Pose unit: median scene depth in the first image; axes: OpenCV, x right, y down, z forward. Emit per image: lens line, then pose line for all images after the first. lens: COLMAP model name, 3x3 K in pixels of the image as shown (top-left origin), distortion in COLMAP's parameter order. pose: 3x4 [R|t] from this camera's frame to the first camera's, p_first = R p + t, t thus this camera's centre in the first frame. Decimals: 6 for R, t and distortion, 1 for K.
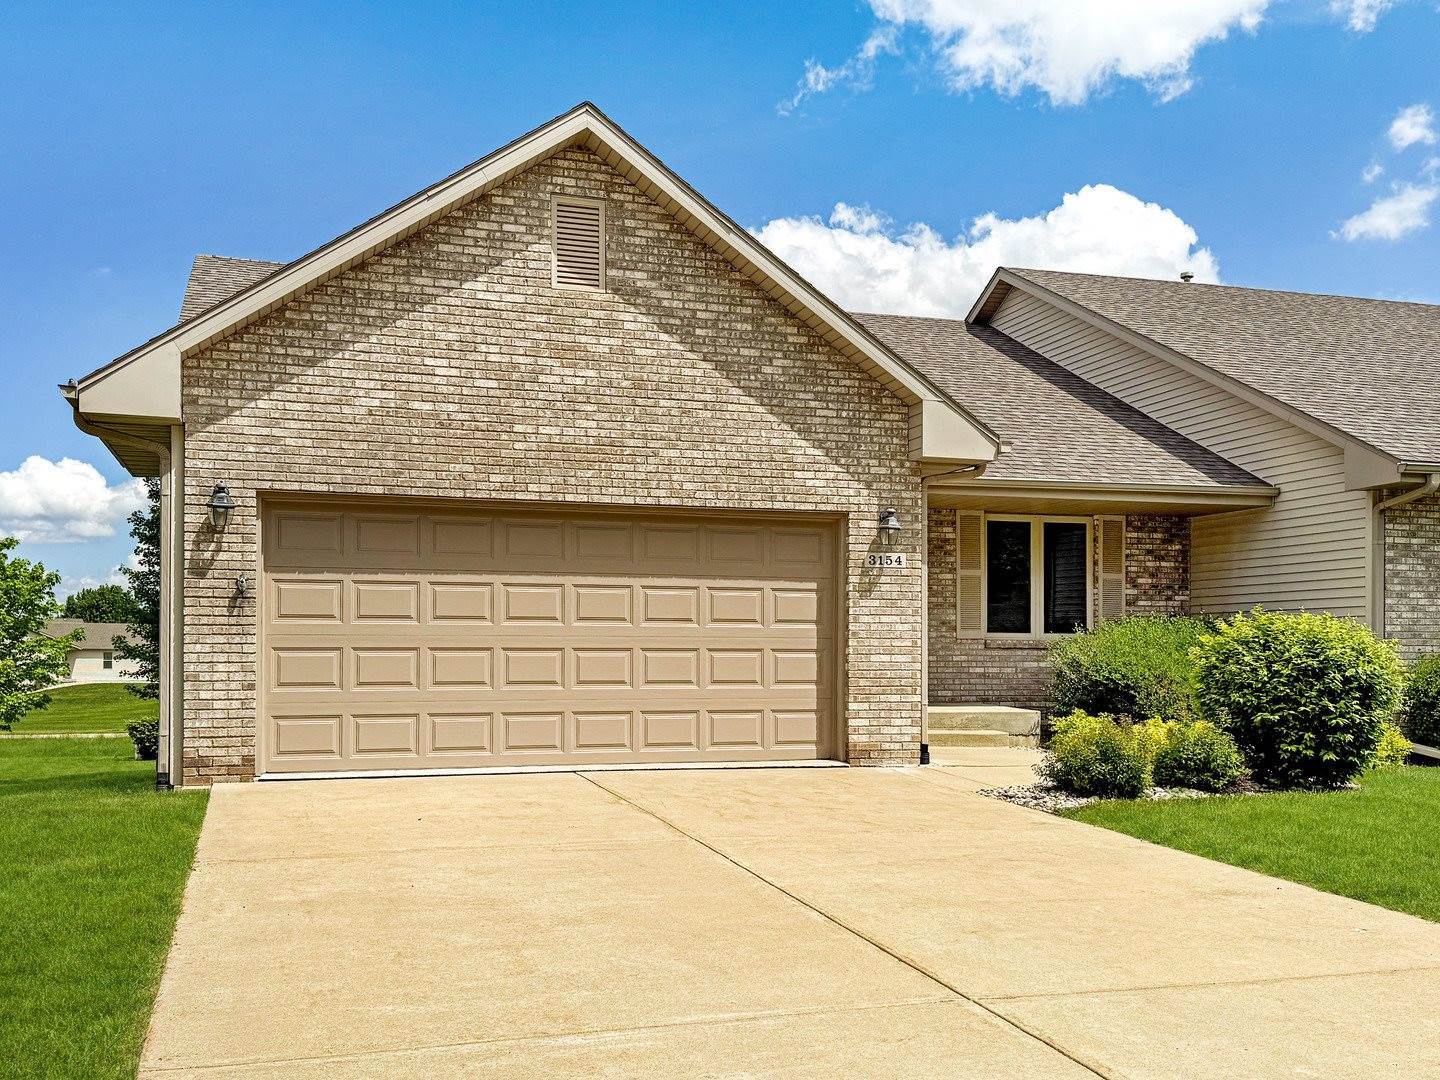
lens RADIAL K [[1400.1, 0, 720.0], [0, 1400.1, 540.0], [0, 0, 1]] dist [0.133826, -0.214218]
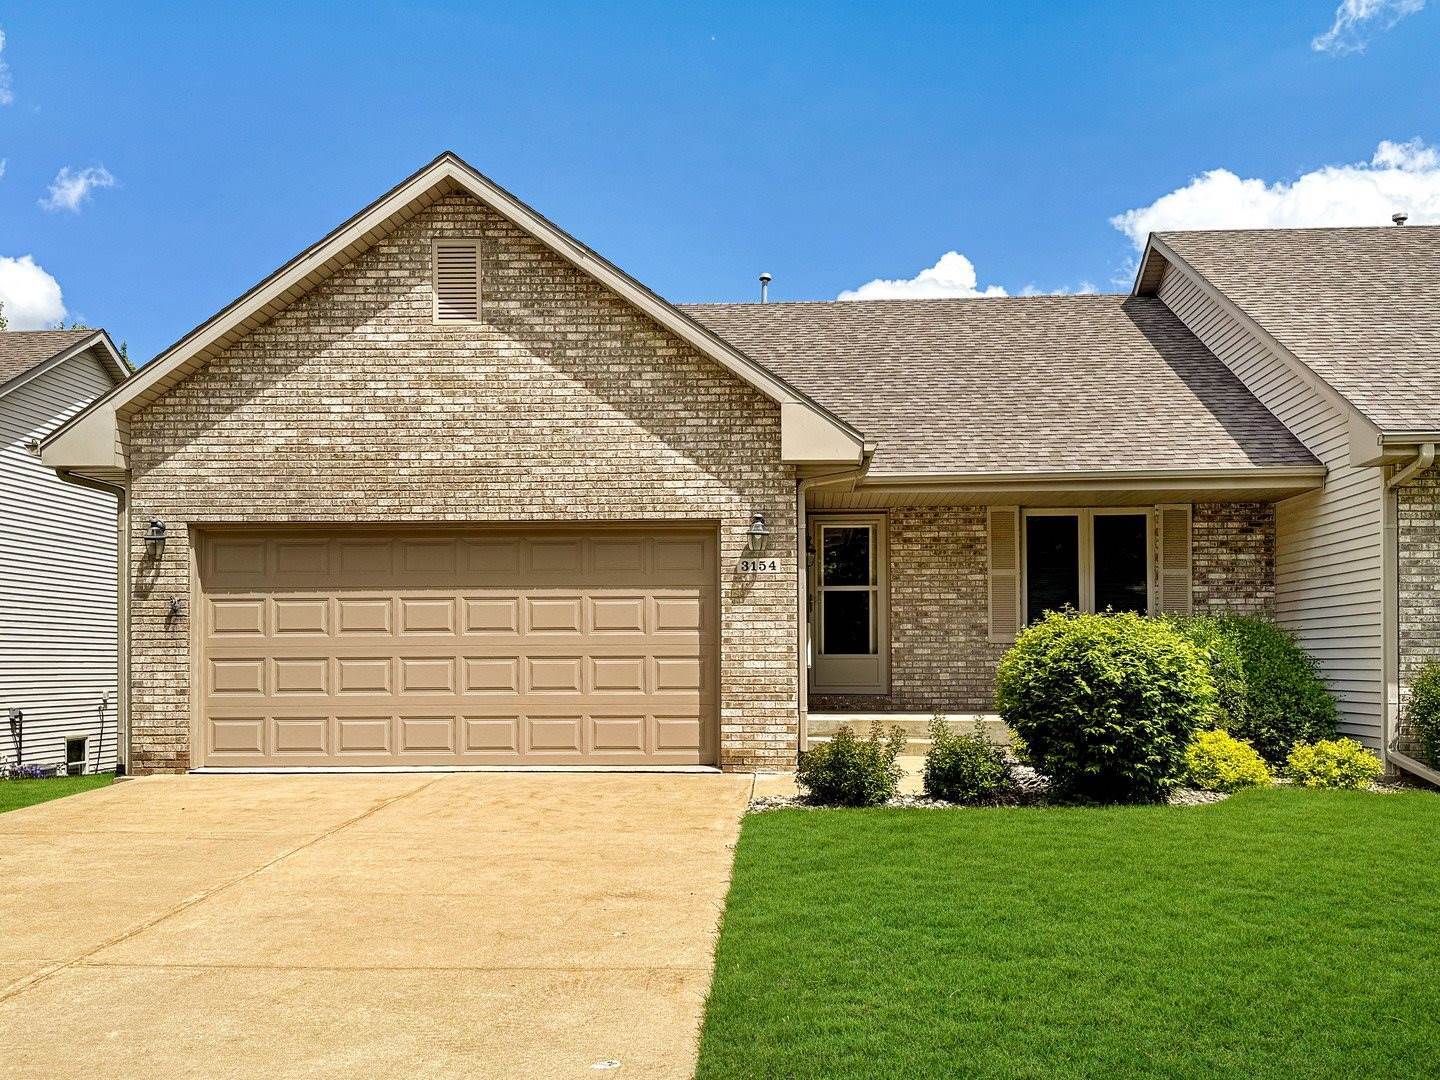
lens RADIAL K [[1455.4, 0, 720.7], [0, 1455.4, 525.4], [0, 0, 1]] dist [0.132900, -0.239399]
pose [[0.931933, -0.038937, -0.360534, 0.479376], [0.034914, 0.999234, -0.017667, 0.003217], [0.360946, 0.003876, 0.932579, 0.027533]]
